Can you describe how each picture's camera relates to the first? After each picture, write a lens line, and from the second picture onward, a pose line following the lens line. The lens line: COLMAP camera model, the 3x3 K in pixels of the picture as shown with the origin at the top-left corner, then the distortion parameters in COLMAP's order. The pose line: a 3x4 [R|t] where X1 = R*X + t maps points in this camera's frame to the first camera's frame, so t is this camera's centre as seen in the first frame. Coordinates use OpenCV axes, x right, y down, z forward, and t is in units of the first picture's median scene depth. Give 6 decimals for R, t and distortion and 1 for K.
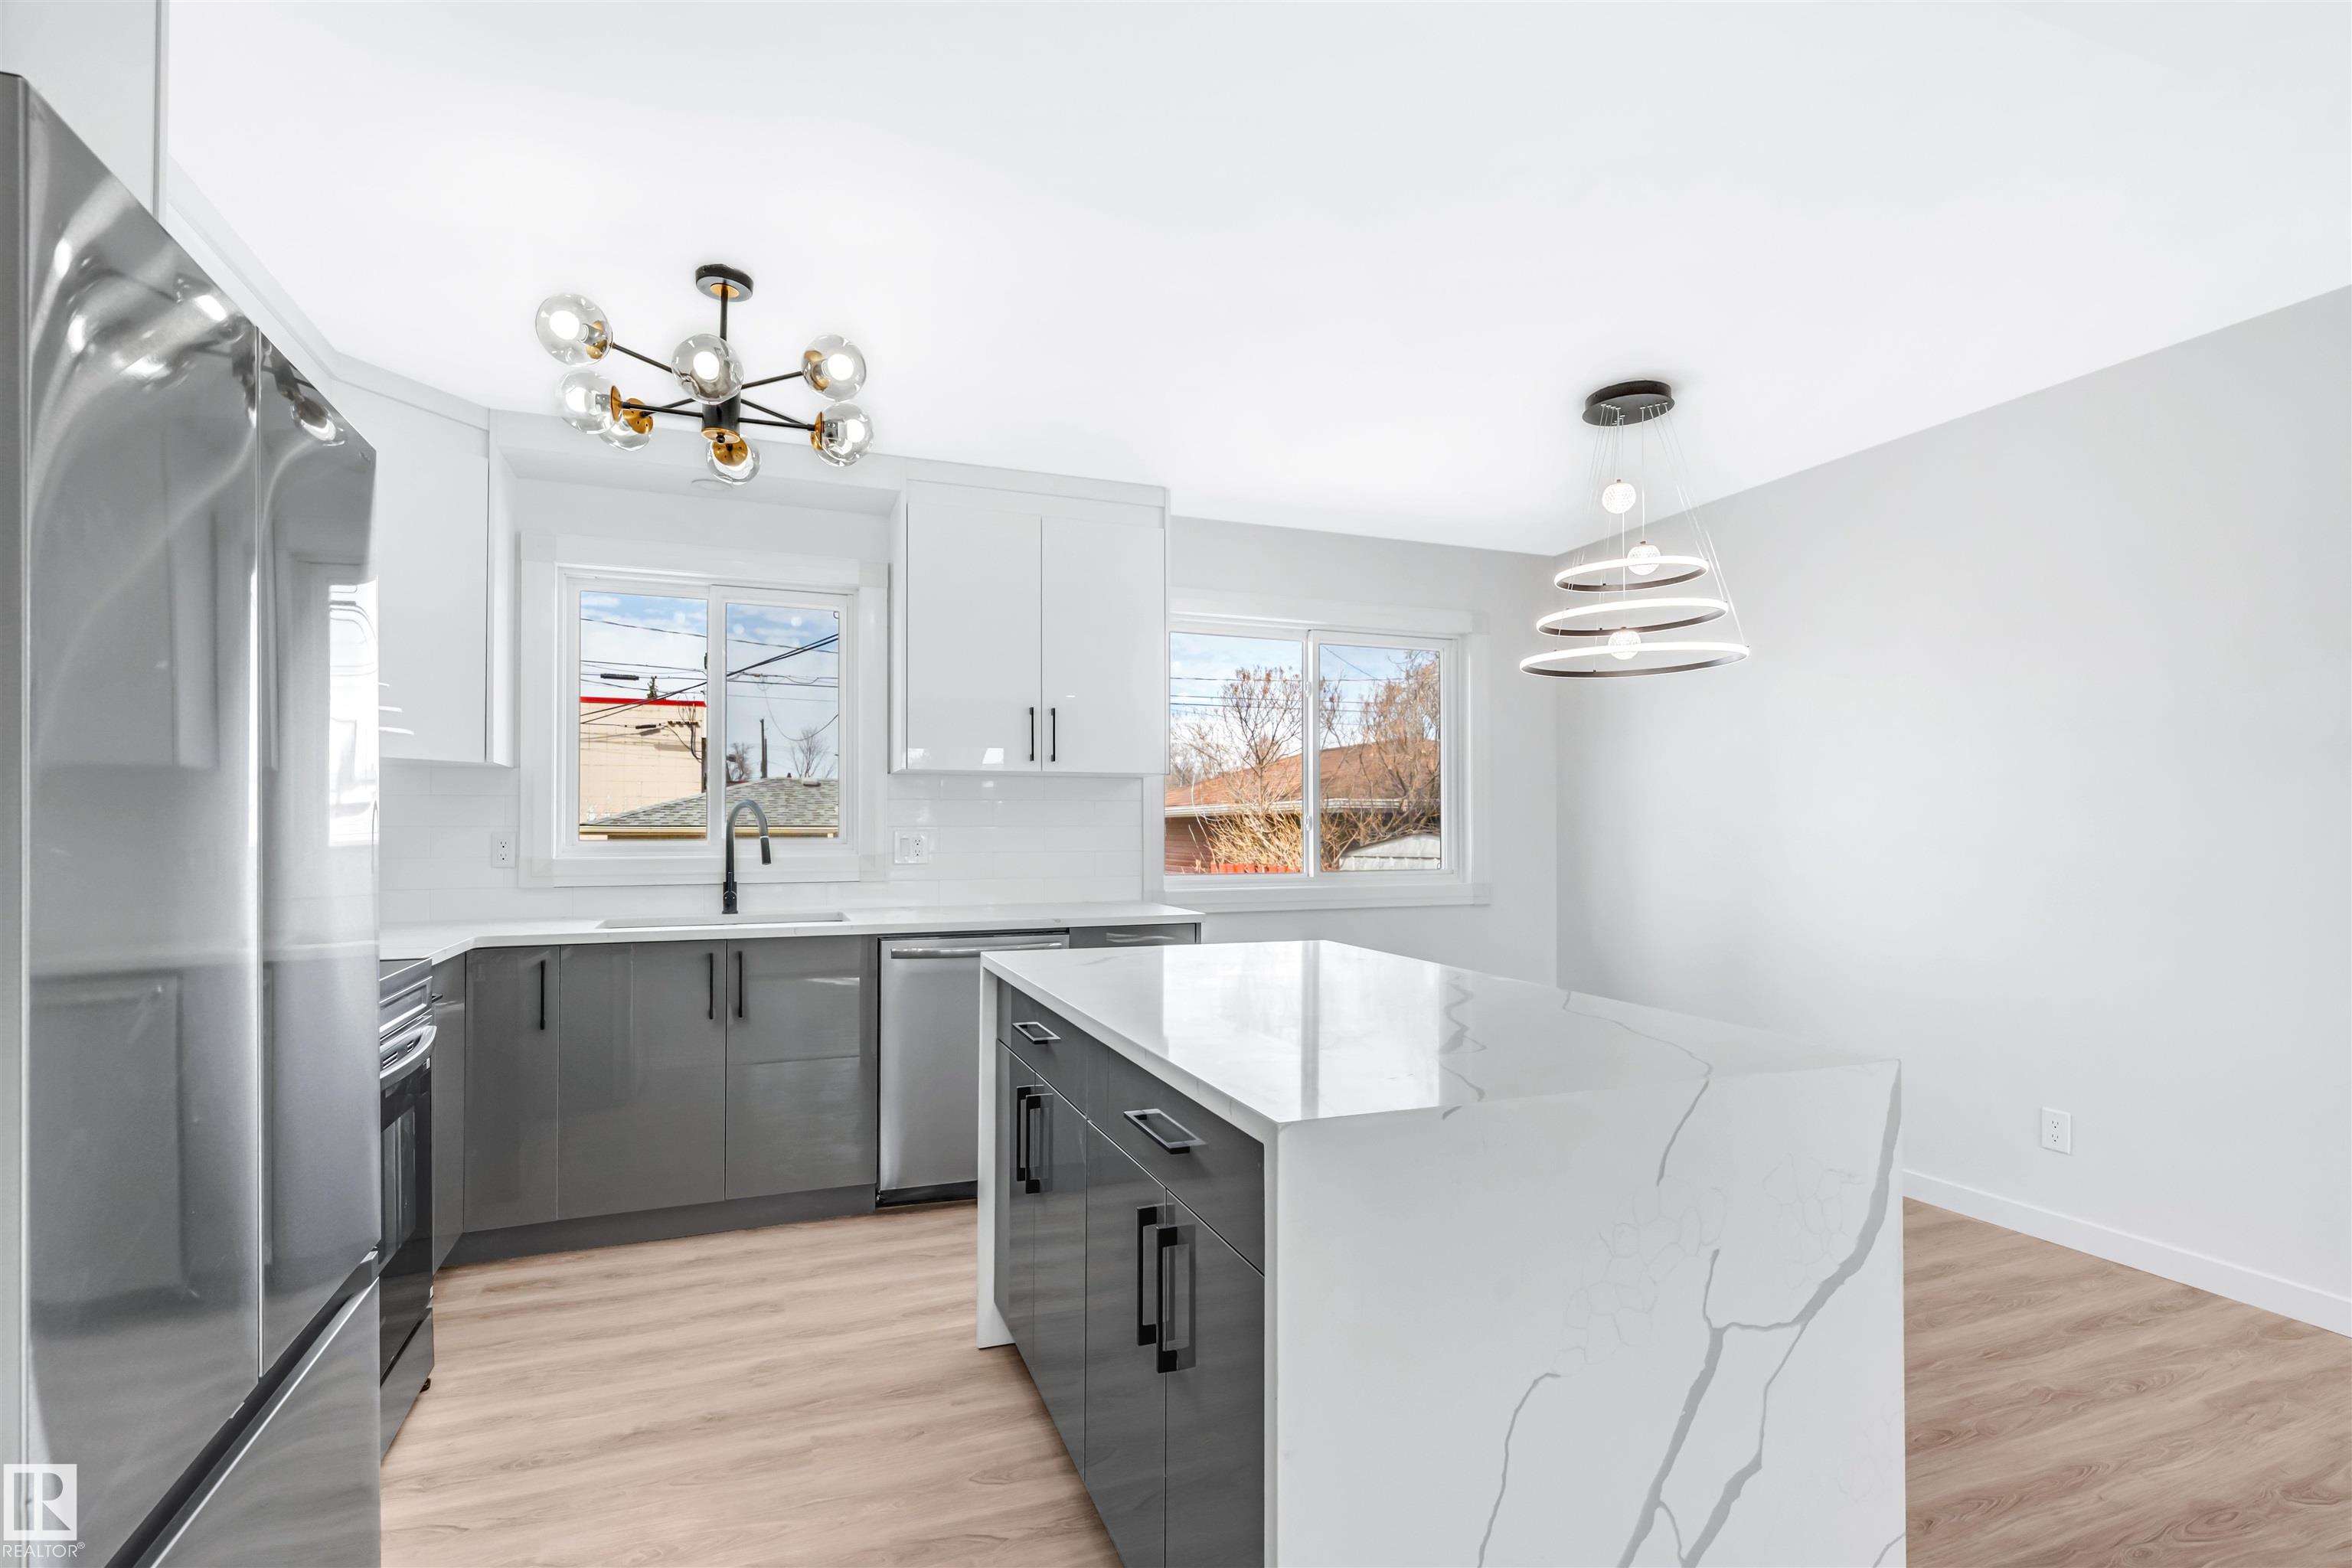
lens RADIAL K [[1079.5, 0, 1164.5], [0, 1079.5, 804.5], [0, 0, 1]] dist [-0.000540, 0.000035]
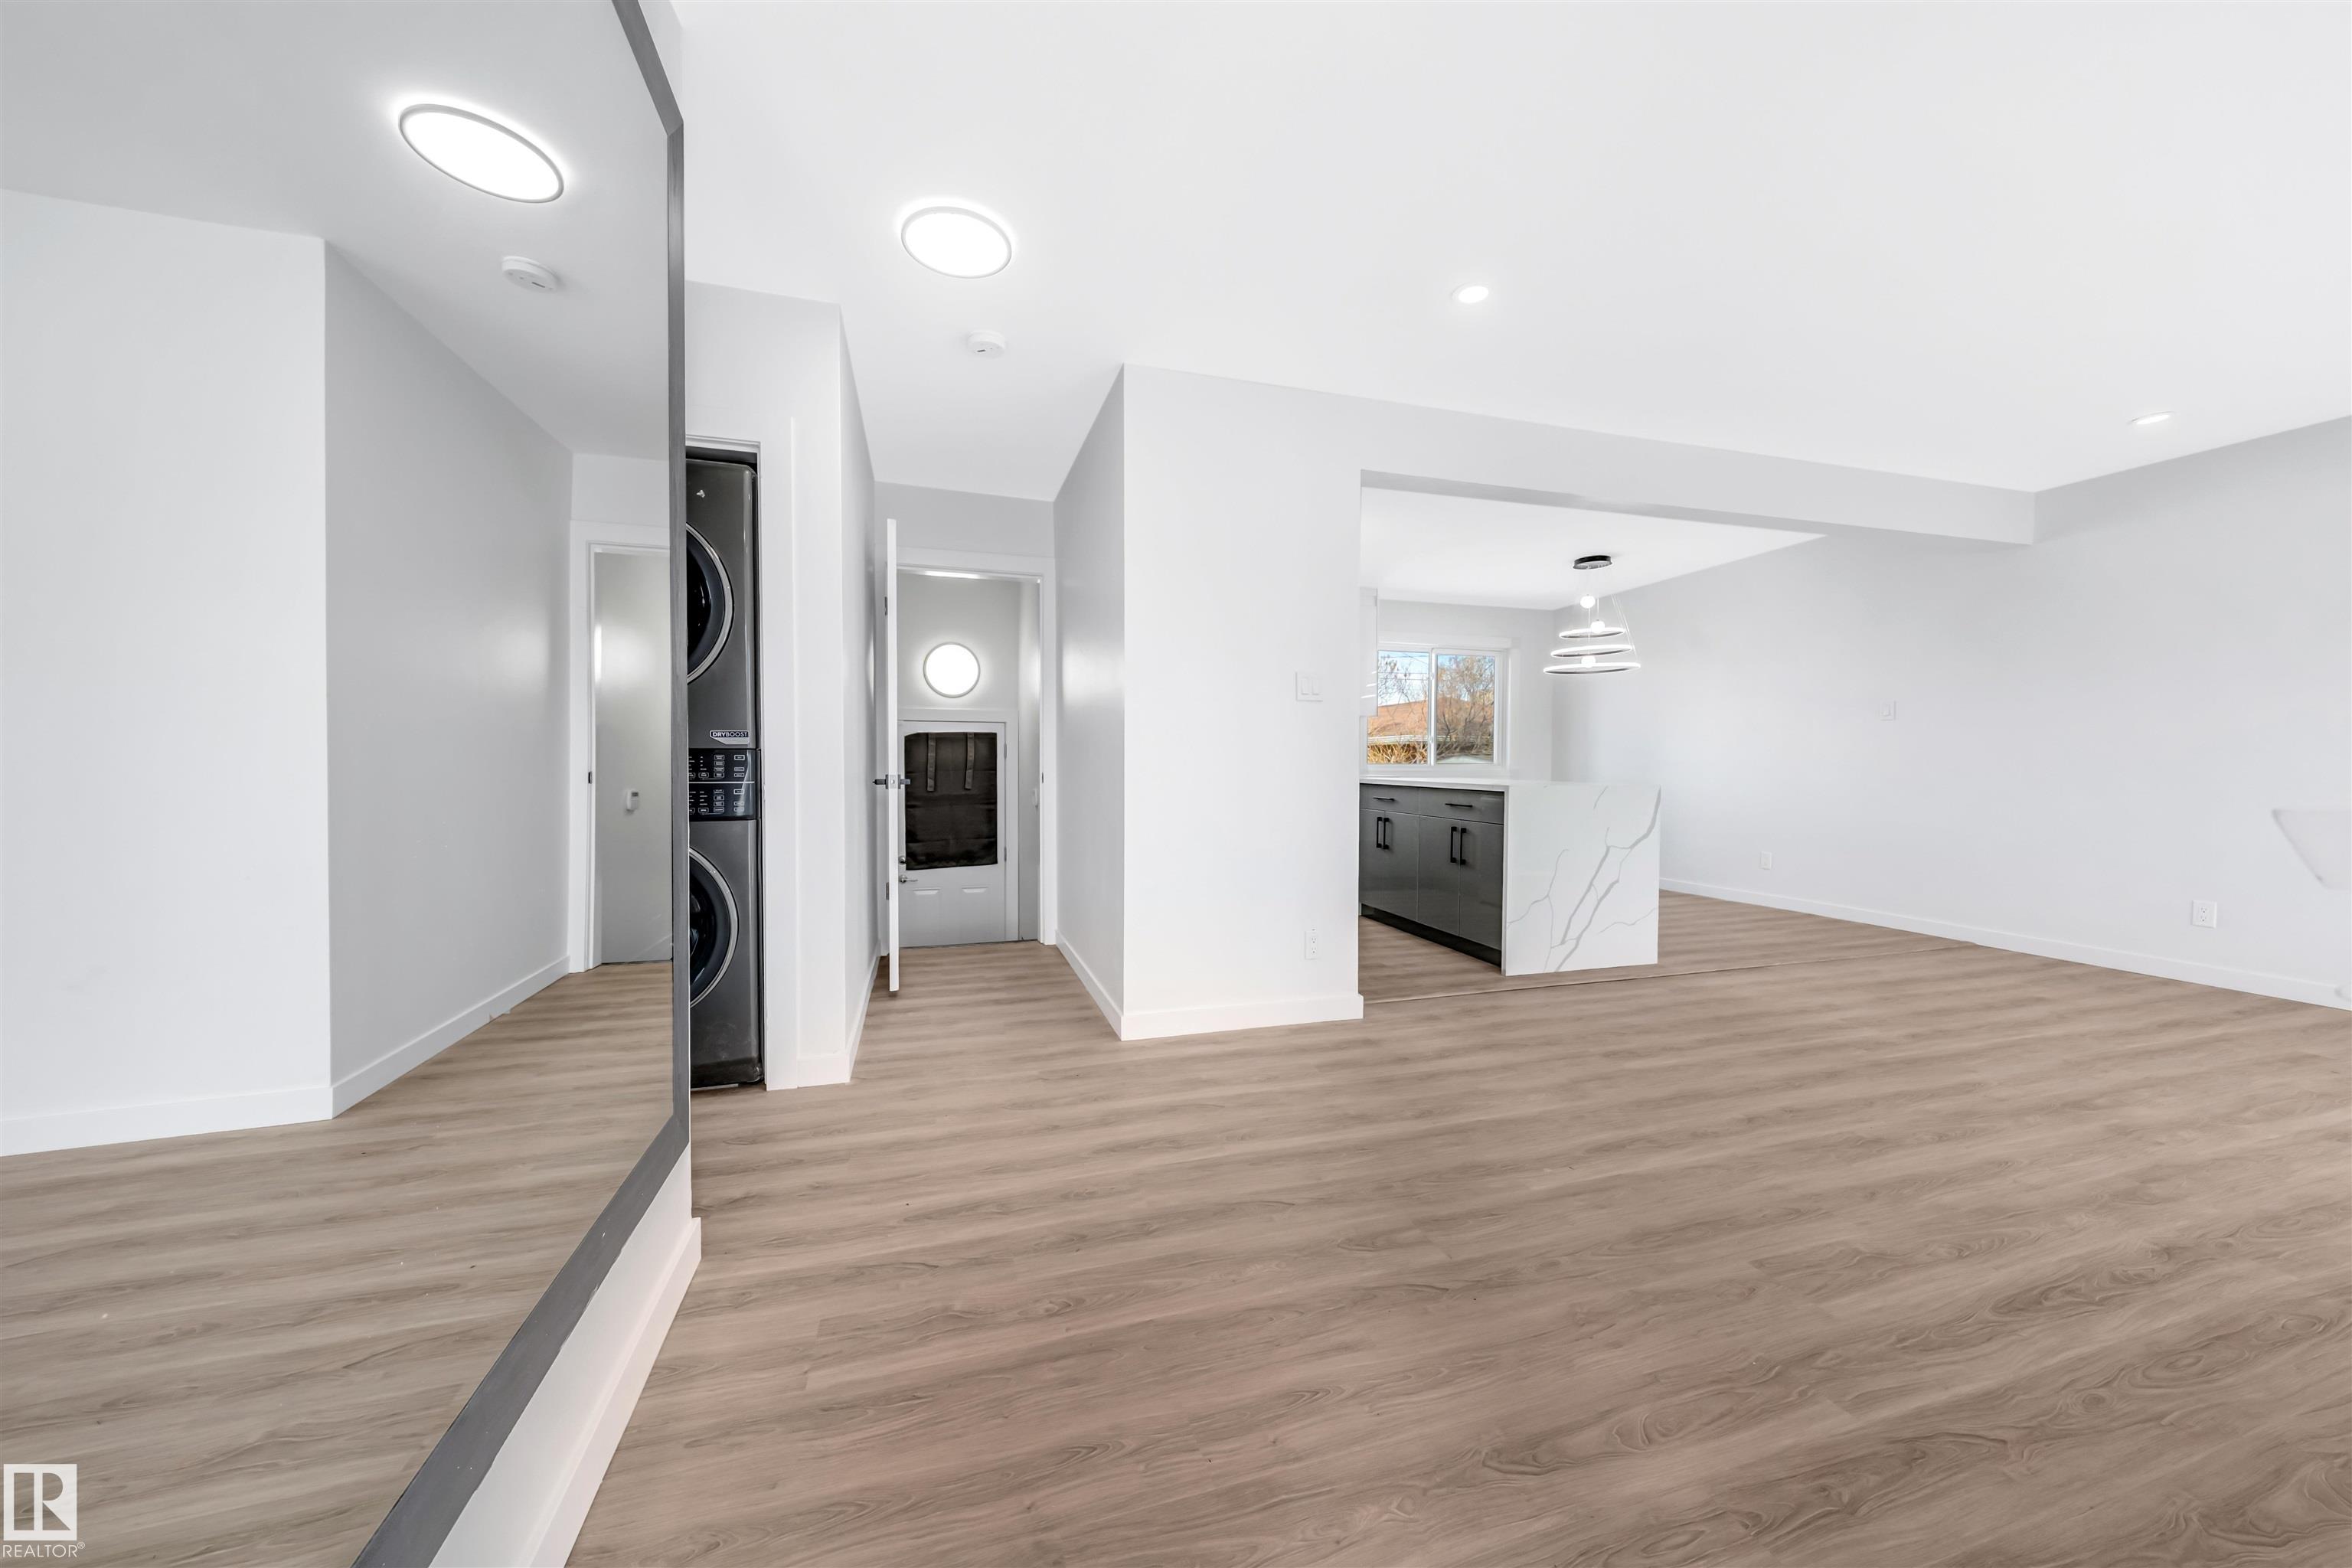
lens RADIAL K [[821.2, 0, 1170.8], [0, 821.2, 775.1], [0, 0, 1]] dist [-0.001356, 0.000072]
pose [[0.997704, 0.004293, -0.067591, -0.305464], [-0.002207, 0.999520, 0.030905, 0.041152], [0.067691, -0.030685, 0.997234, -0.722886]]
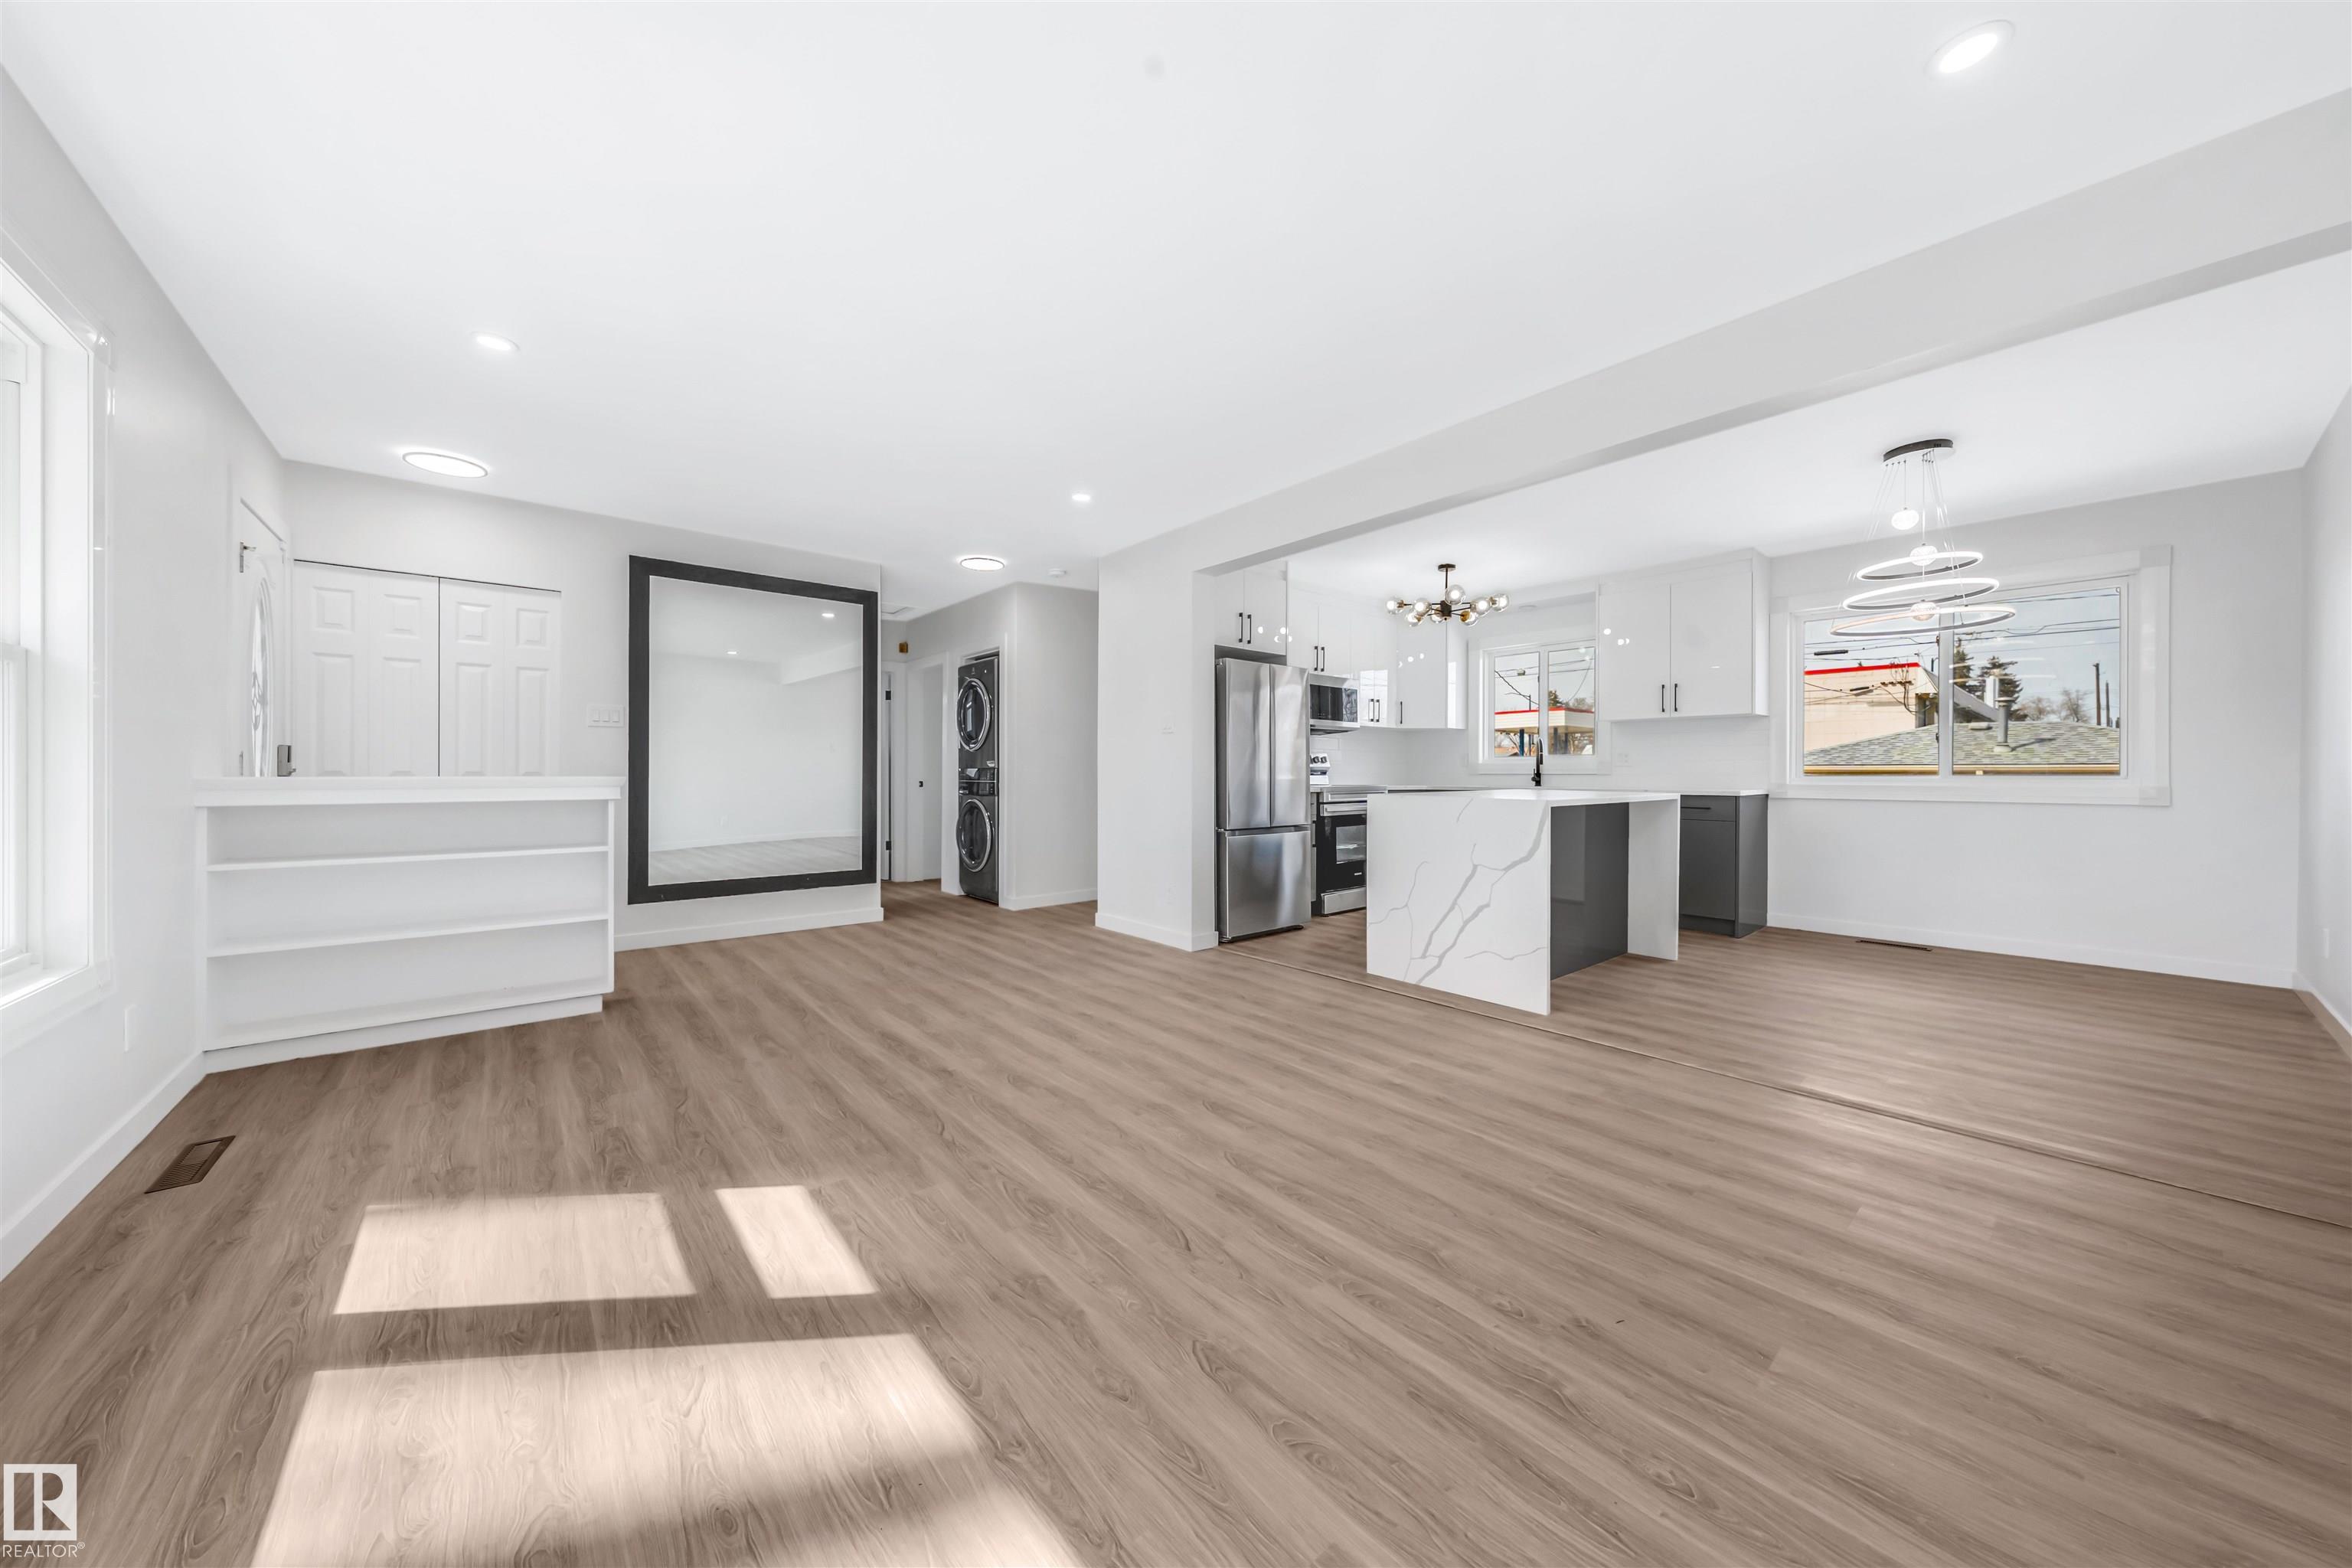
lens RADIAL K [[821.2, 0, 1170.8], [0, 821.2, 775.1], [0, 0, 1]] dist [-0.001356, 0.000072]
pose [[0.310122, 0.003150, -0.950691, 0.948230], [0.014680, 0.999859, 0.008102, 0.045192], [0.950583, -0.016469, 0.310032, -0.287894]]
